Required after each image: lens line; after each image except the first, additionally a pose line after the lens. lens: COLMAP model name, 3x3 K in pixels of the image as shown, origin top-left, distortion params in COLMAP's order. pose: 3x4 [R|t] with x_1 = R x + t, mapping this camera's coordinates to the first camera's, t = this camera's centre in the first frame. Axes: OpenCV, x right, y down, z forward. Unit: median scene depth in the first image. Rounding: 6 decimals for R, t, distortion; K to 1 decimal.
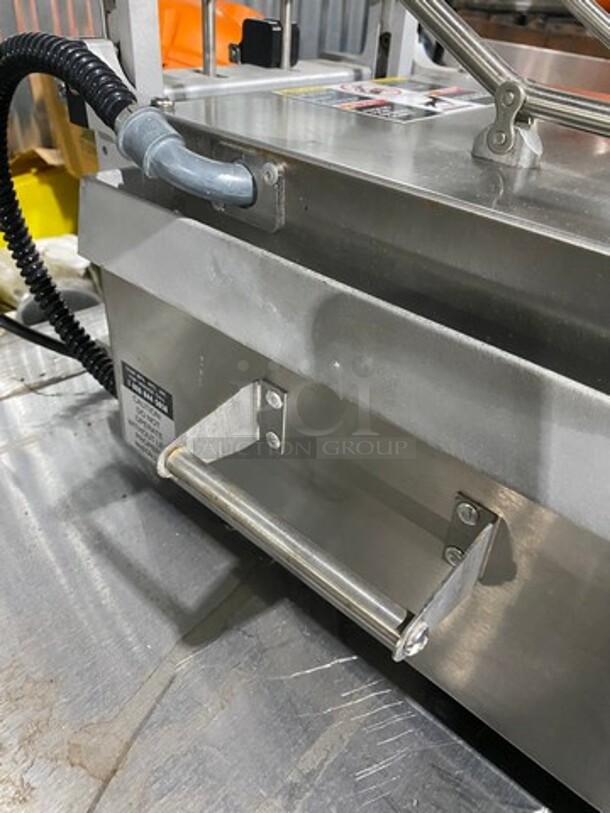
lens RADIAL K [[621.8, 0, 310.3], [0, 621.8, 401.3], [0, 0, 1]] dist [0.024948, -0.018096]
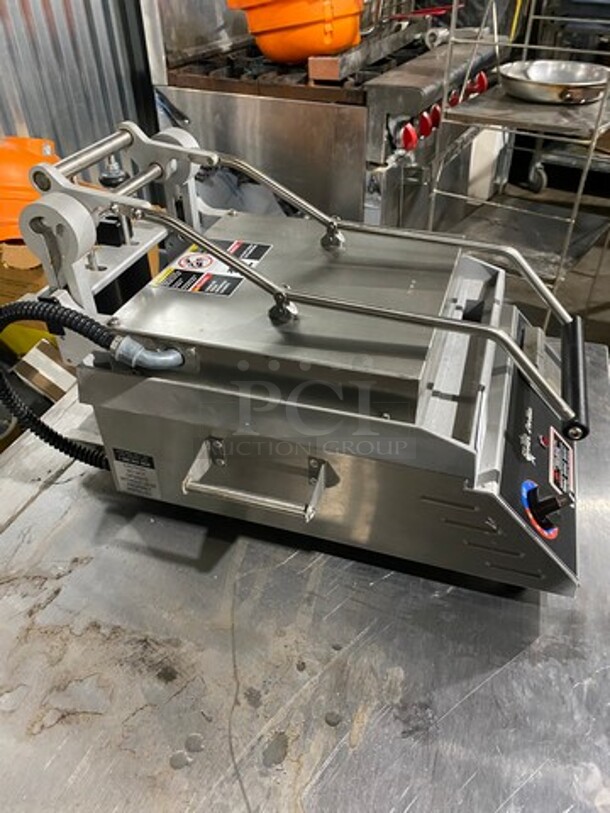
lens RADIAL K [[621.8, 0, 307.1], [0, 621.8, 406.6], [0, 0, 1]] dist [0.024948, -0.018096]
pose [[0.910248, -0.312423, 0.271737, -0.269348], [0.298356, 0.949937, 0.092752, -0.196115], [-0.287111, -0.003353, 0.957892, -0.981283]]
